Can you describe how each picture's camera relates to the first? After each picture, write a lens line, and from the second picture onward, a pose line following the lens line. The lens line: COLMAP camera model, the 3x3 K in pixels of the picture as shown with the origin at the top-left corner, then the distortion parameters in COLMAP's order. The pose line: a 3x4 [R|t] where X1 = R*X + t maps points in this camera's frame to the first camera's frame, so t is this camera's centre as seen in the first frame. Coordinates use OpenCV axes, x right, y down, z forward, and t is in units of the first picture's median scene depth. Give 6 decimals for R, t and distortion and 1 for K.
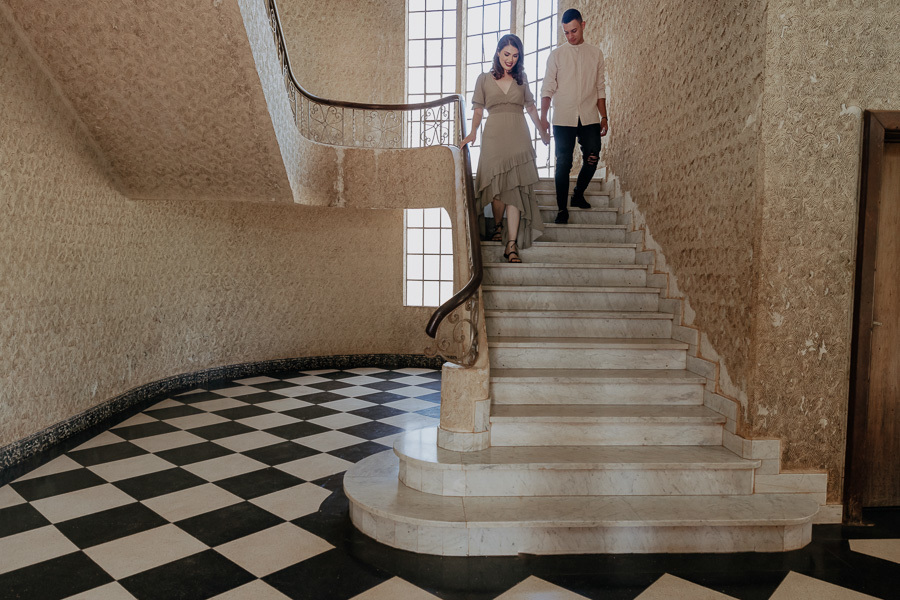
lens RADIAL K [[651.3, 0, 458.4], [0, 651.3, 300.9], [0, 0, 1]] dist [0.025970, -0.015756]
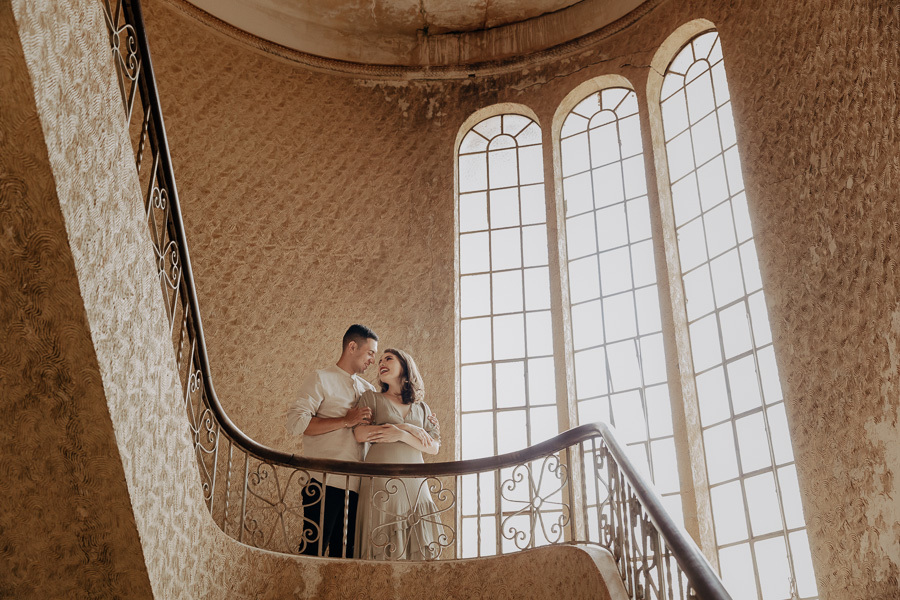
lens RADIAL K [[943.7, 0, 446.8], [0, 943.7, 301.6], [0, 0, 1]] dist [0.002579, 0.000000]
pose [[0.997529, -0.044404, -0.054443, -0.052965], [0.009588, 0.853730, -0.520628, -0.059050], [0.069598, 0.518820, 0.852046, 0.395547]]
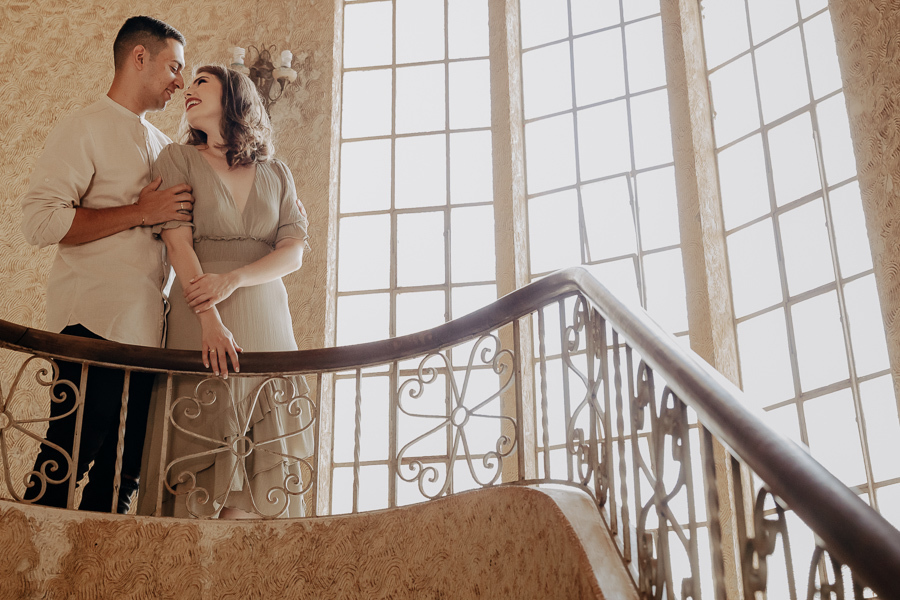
lens RADIAL K [[1401.8, 0, 445.9], [0, 1401.8, 206.6], [0, 0, 1]] dist [0.001867, 0.000000]
pose [[0.999551, -0.015394, 0.025704, -0.050813], [0.026461, 0.855973, -0.516342, -0.065408], [-0.014054, 0.516791, 0.855996, 0.506796]]
